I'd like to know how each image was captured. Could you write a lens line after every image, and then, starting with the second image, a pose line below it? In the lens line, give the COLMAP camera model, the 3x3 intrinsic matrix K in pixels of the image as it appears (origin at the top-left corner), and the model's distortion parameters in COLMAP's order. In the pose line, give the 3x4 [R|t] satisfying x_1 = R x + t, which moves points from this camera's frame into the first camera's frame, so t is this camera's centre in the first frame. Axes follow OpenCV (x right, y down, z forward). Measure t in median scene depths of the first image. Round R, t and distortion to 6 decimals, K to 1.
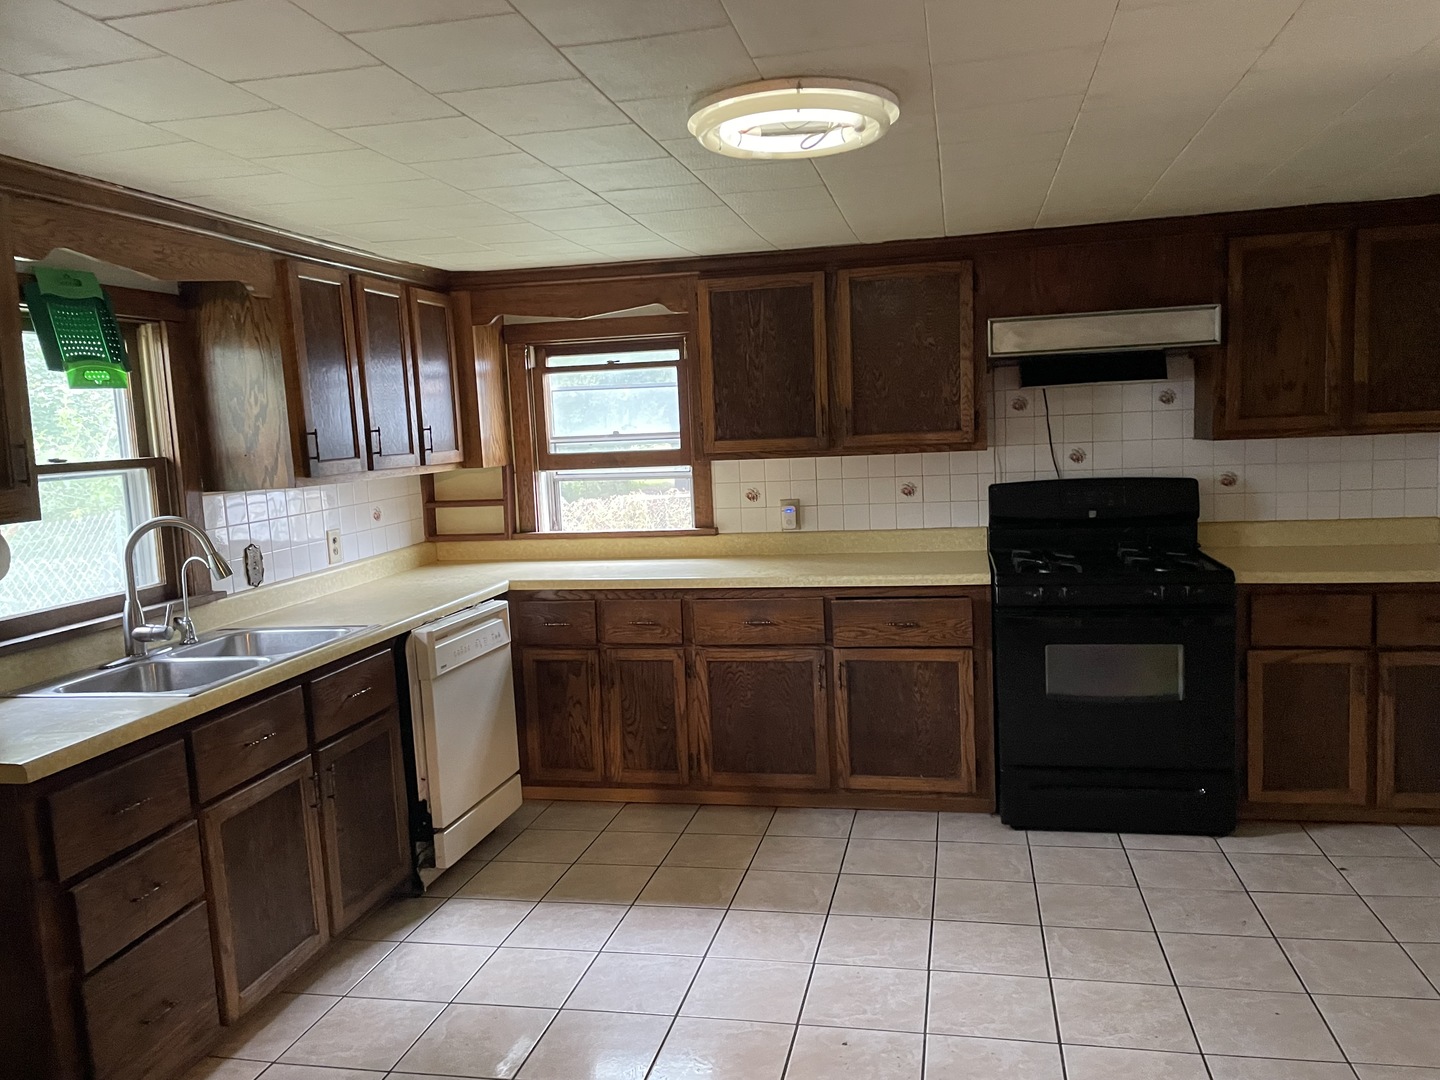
lens RADIAL K [[1098.7, 0, 720.0], [0, 1098.7, 540.0], [0, 0, 1]] dist [0.001127, 0.001286]
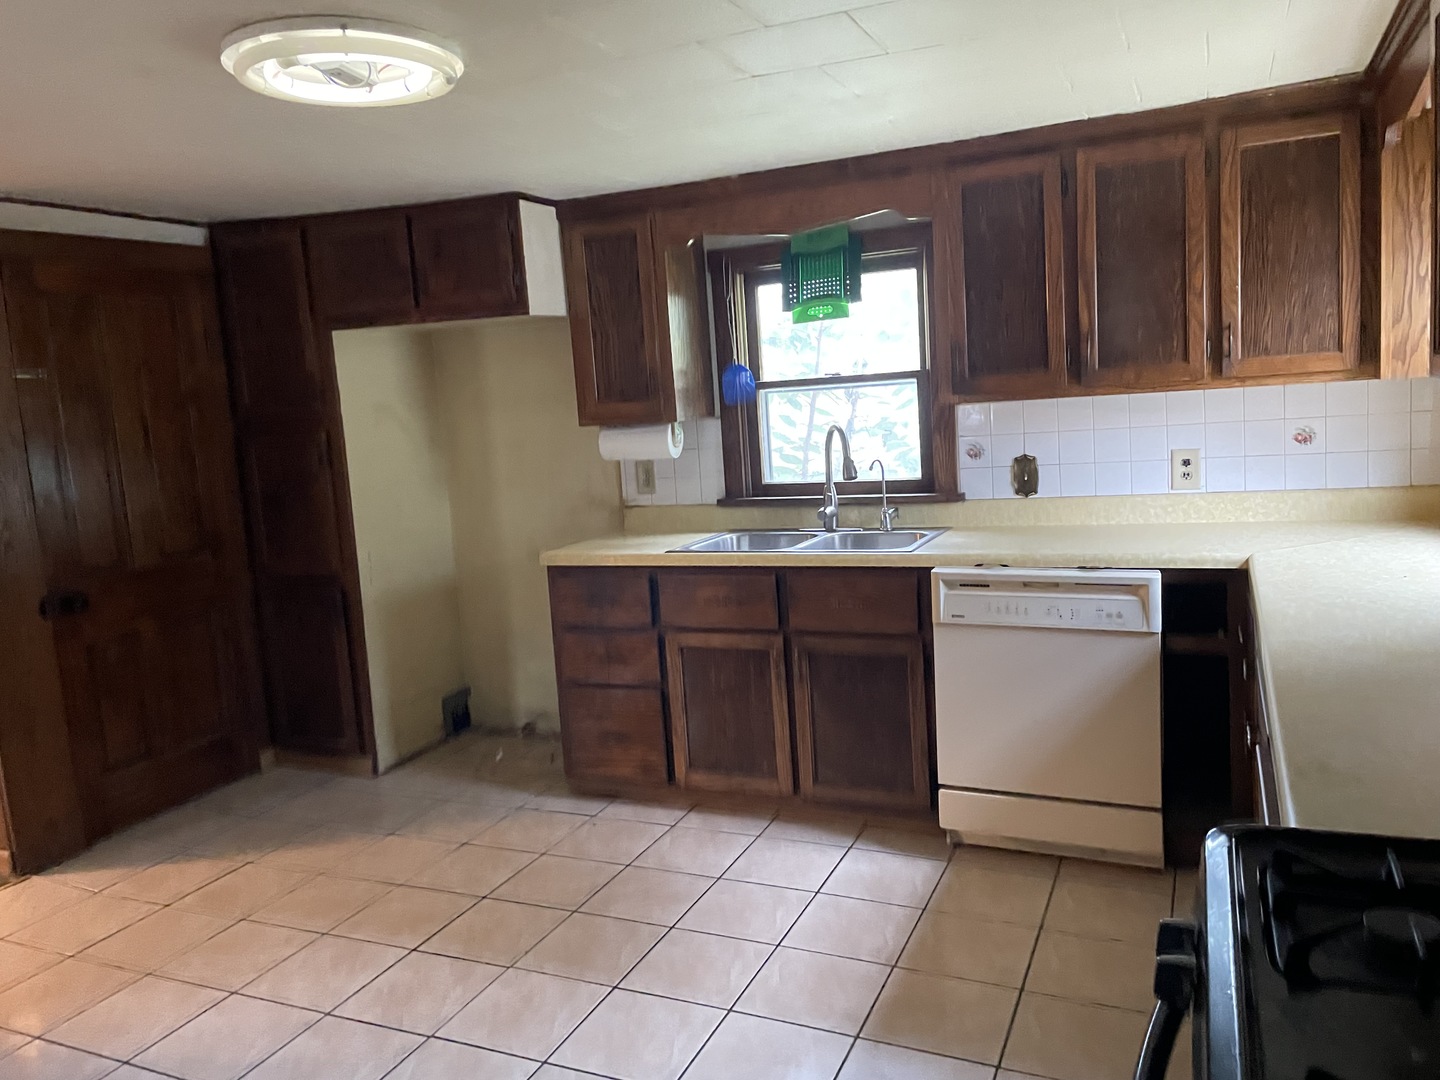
lens RADIAL K [[1081.5, 0, 720.0], [0, 1081.5, 540.0], [0, 0, 1]] dist [-0.000841, -0.000831]
pose [[-0.217808, 0.189681, -0.957382, 0.717980], [-0.025580, 0.979487, 0.199880, -0.133523], [0.975656, 0.068025, -0.208488, 1.144374]]
